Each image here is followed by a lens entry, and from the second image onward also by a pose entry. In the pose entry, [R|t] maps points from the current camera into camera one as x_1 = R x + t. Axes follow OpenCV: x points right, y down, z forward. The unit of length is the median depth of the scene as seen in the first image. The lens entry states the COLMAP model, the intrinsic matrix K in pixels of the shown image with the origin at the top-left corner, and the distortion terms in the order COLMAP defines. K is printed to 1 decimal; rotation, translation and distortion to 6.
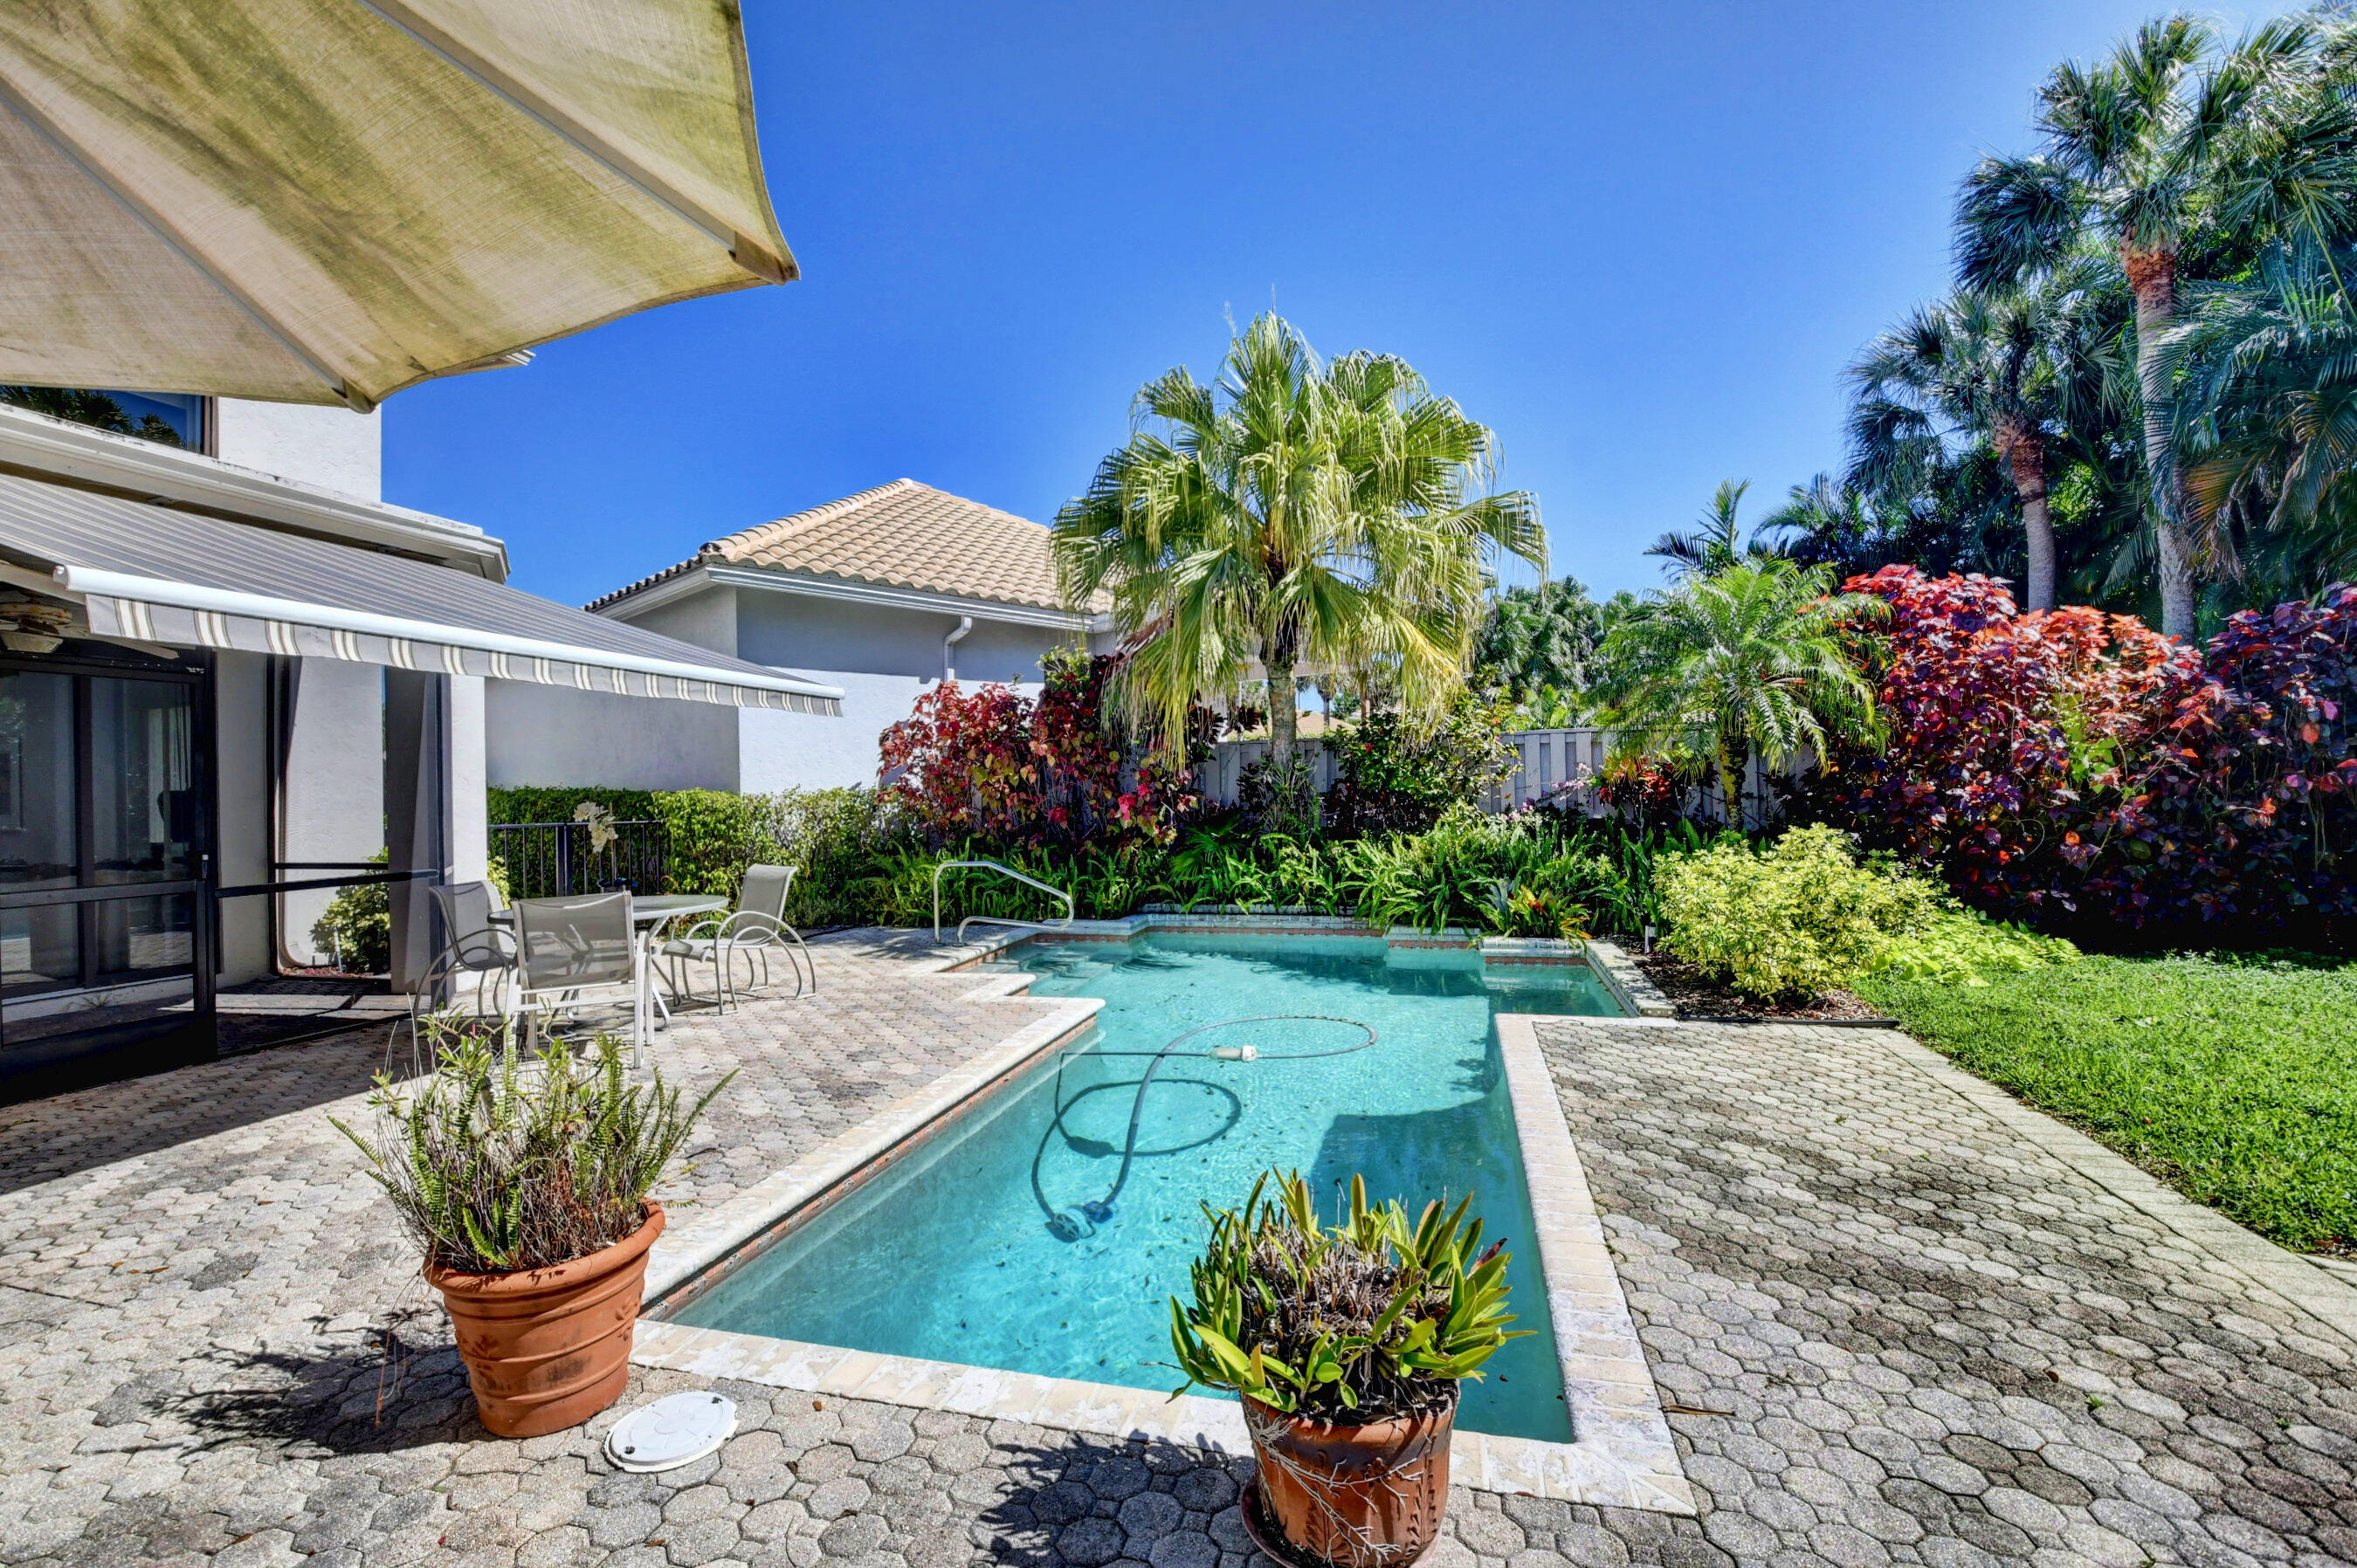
lens RADIAL K [[1033.7, 0, 1177.4], [0, 1033.7, 787.7], [0, 0, 1]] dist [0.013245, -0.025301]
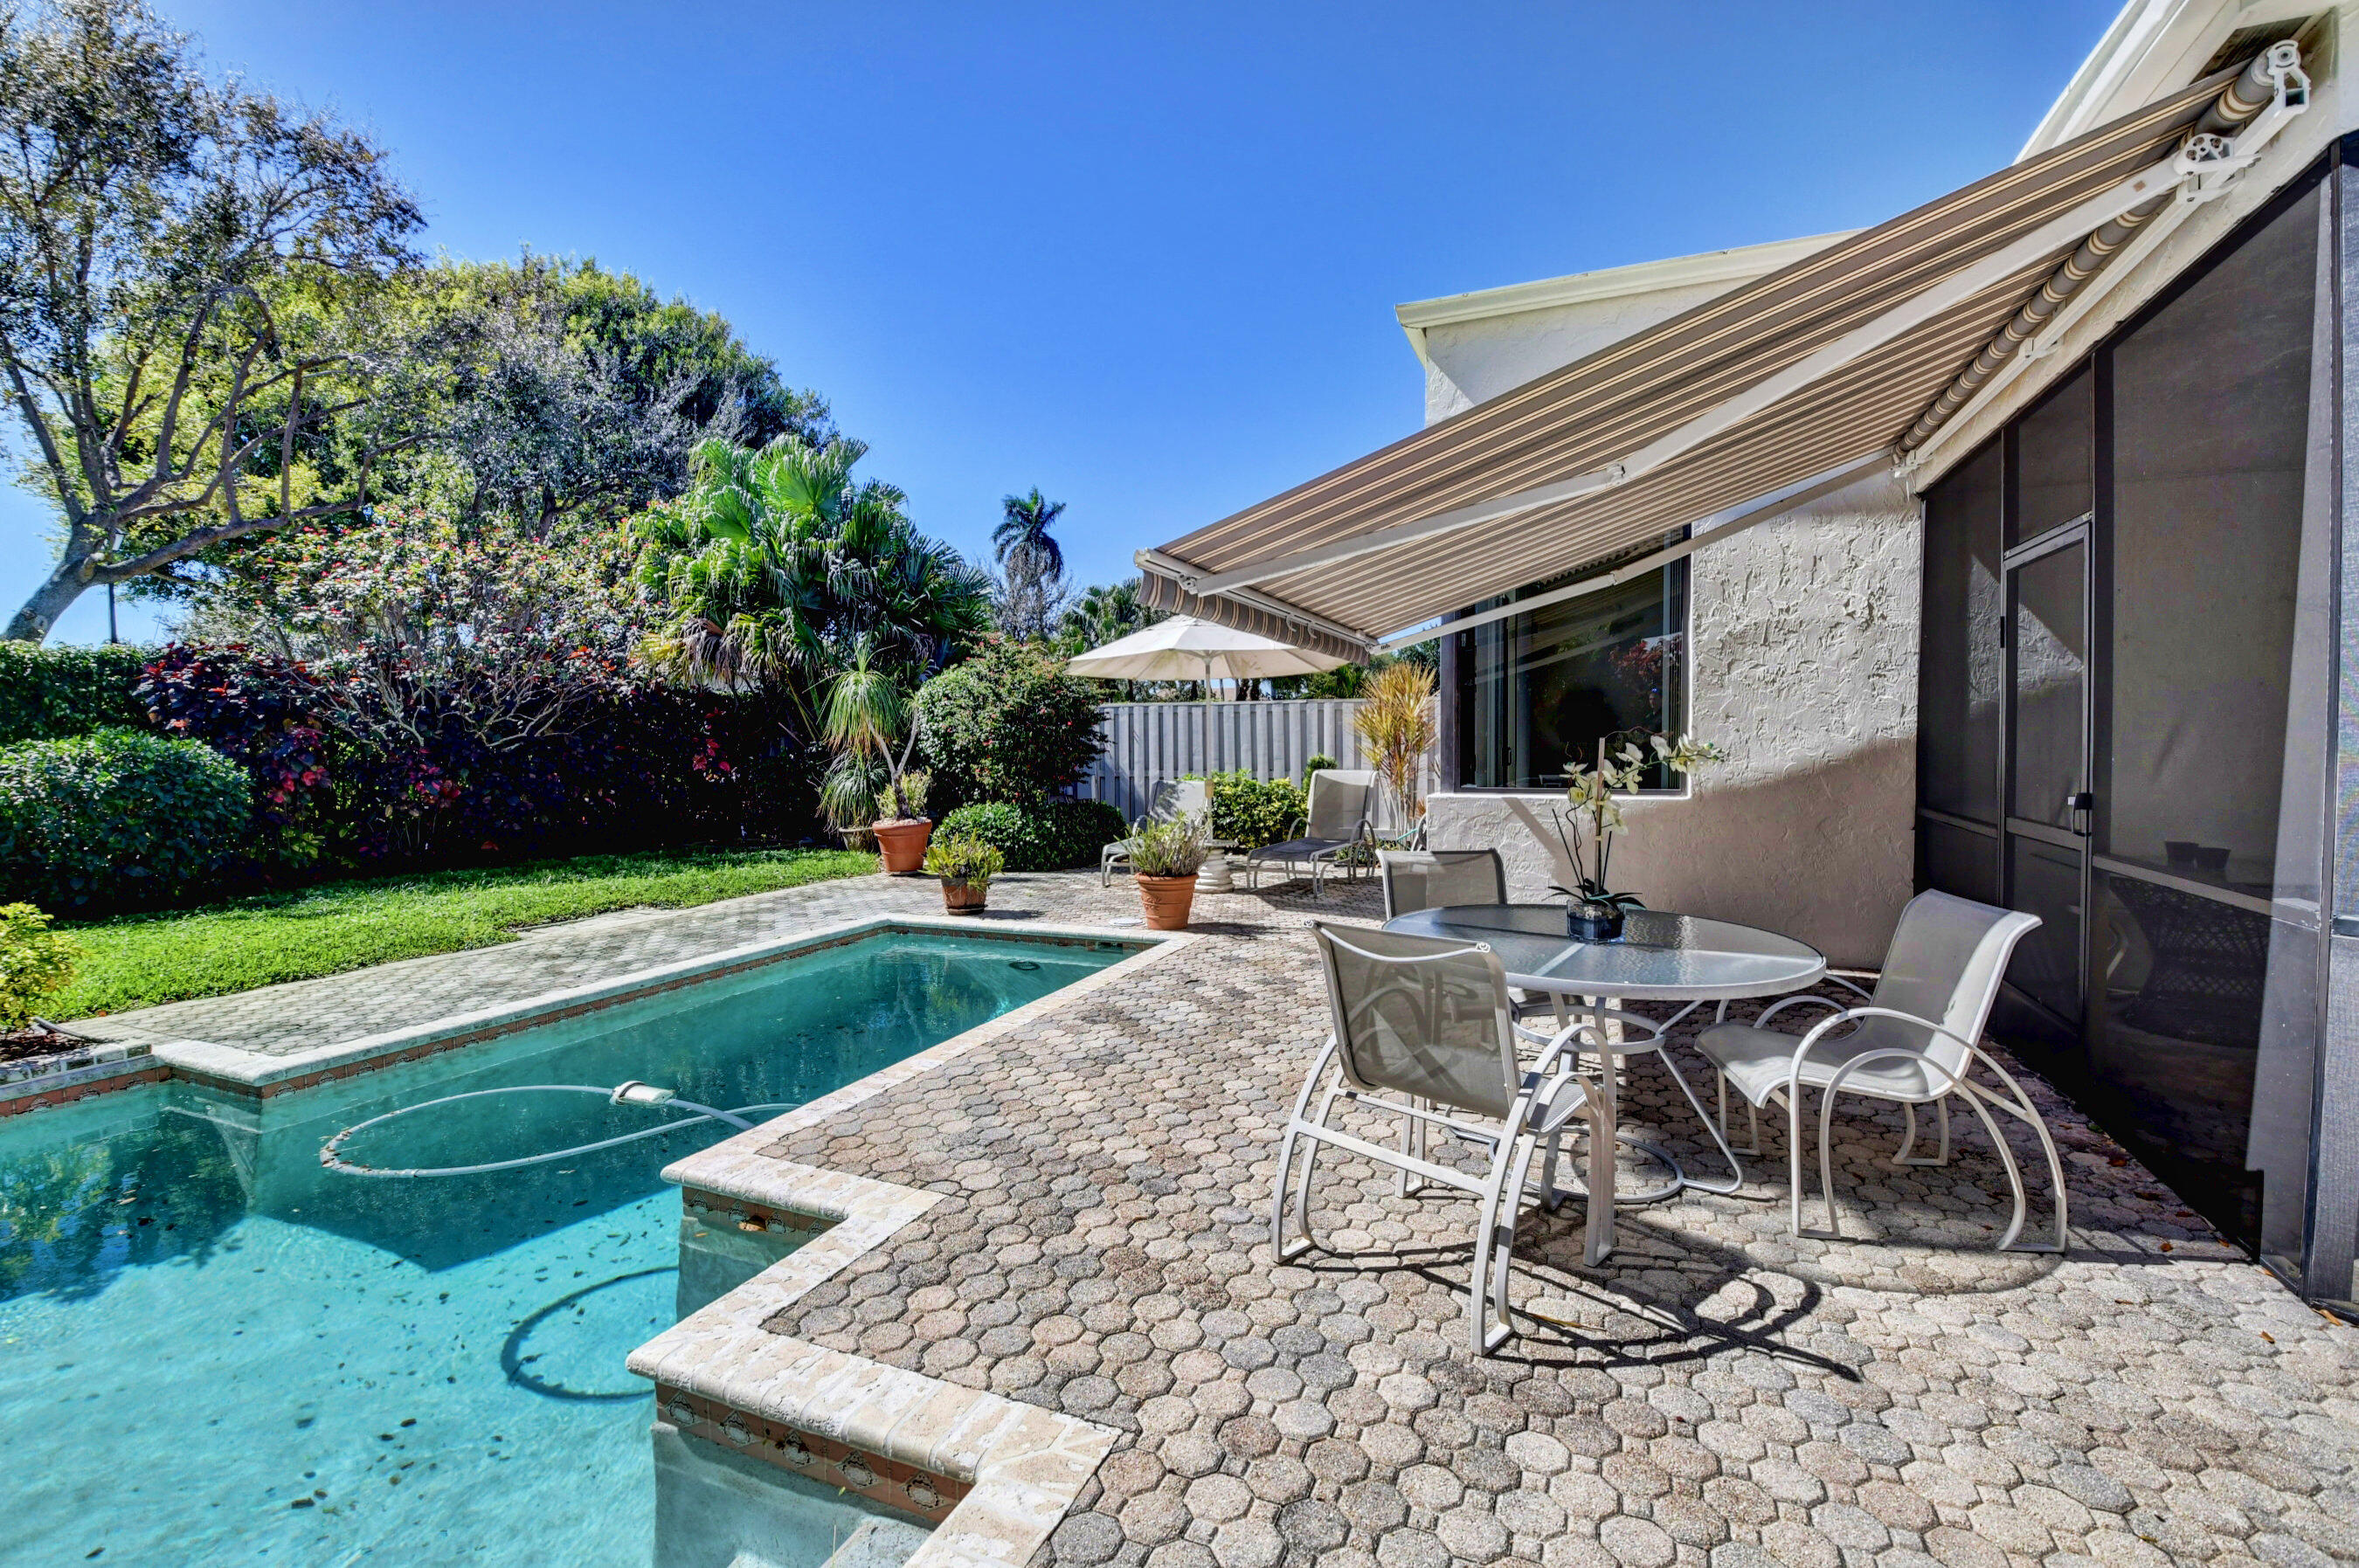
lens RADIAL K [[1034.6, 0, 1178.4], [0, 1034.6, 787.7], [0, 0, 1]] dist [0.013245, -0.025301]
pose [[-0.987783, 0.026681, 0.153534, -0.341982], [0.033959, 0.998411, 0.044972, 0.006086], [-0.152090, 0.049637, -0.987119, 1.242766]]
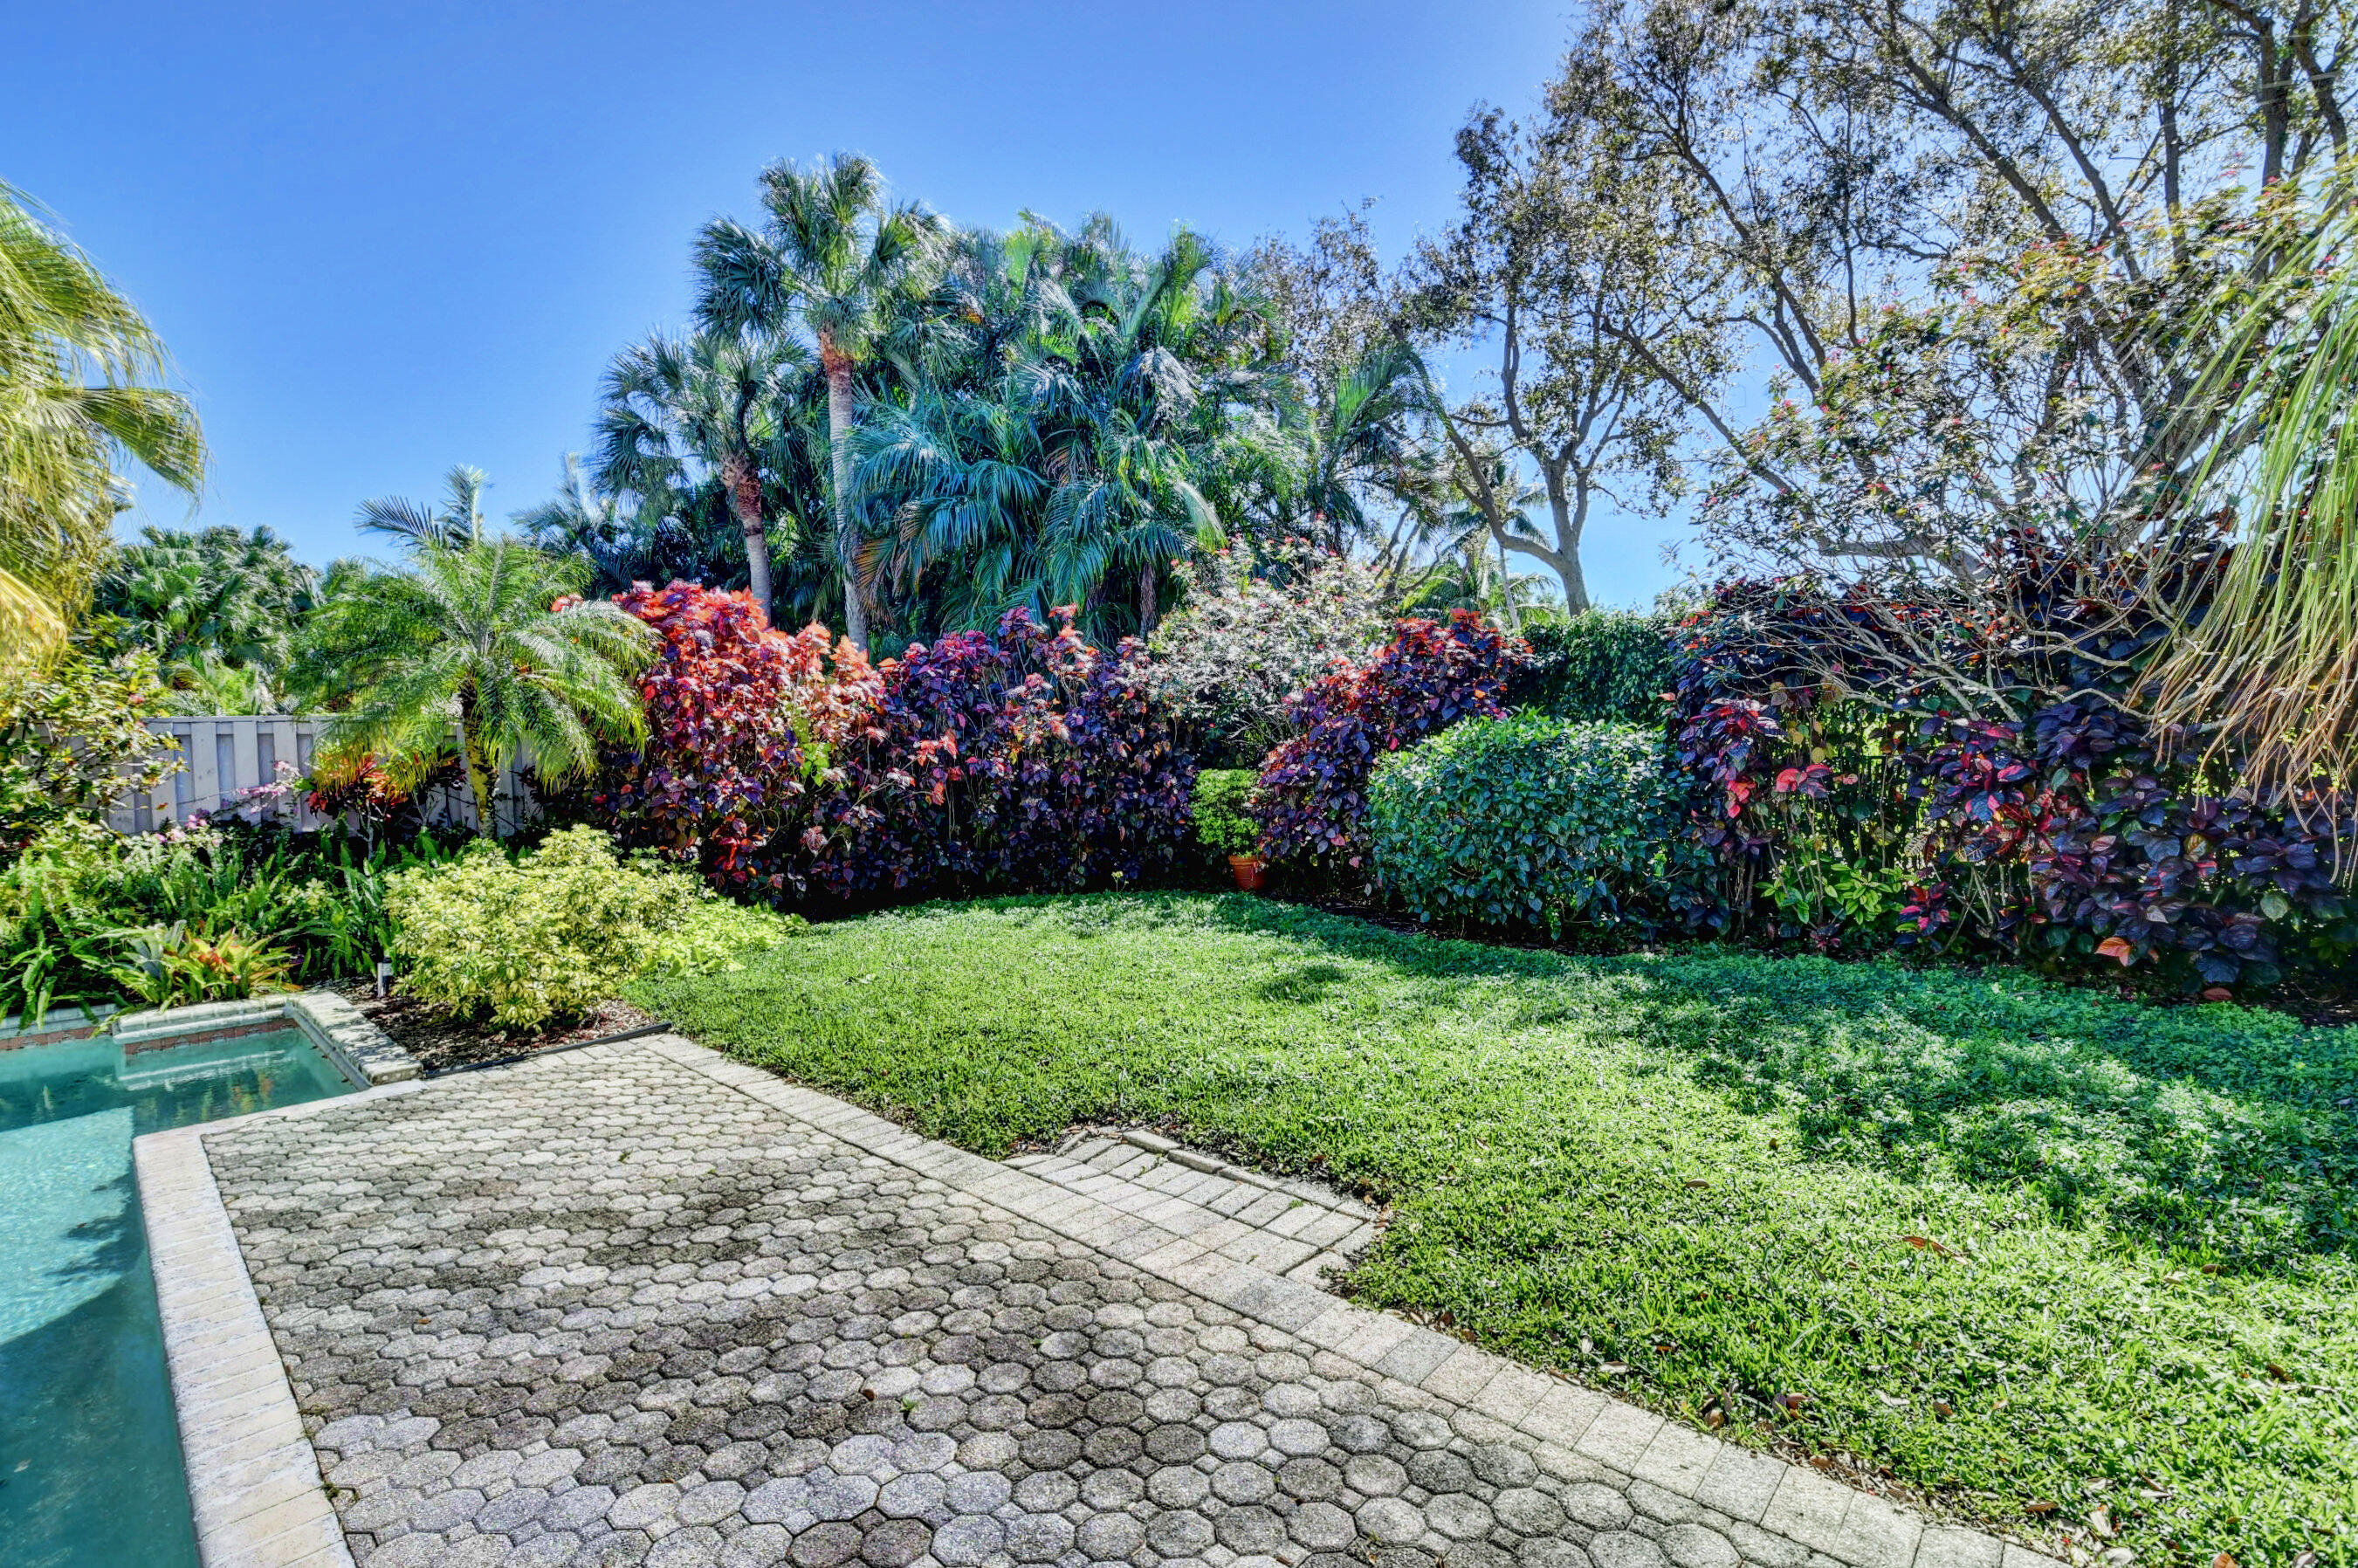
lens RADIAL K [[1029.1, 0, 1179.0], [0, 1029.1, 784.0], [0, 0, 1]] dist [0.000589, -0.022436]
pose [[0.463231, -0.019334, 0.886027, 0.042526], [0.021489, 0.999713, 0.010581, -0.000871], [-0.885977, 0.014138, 0.463514, 0.081645]]
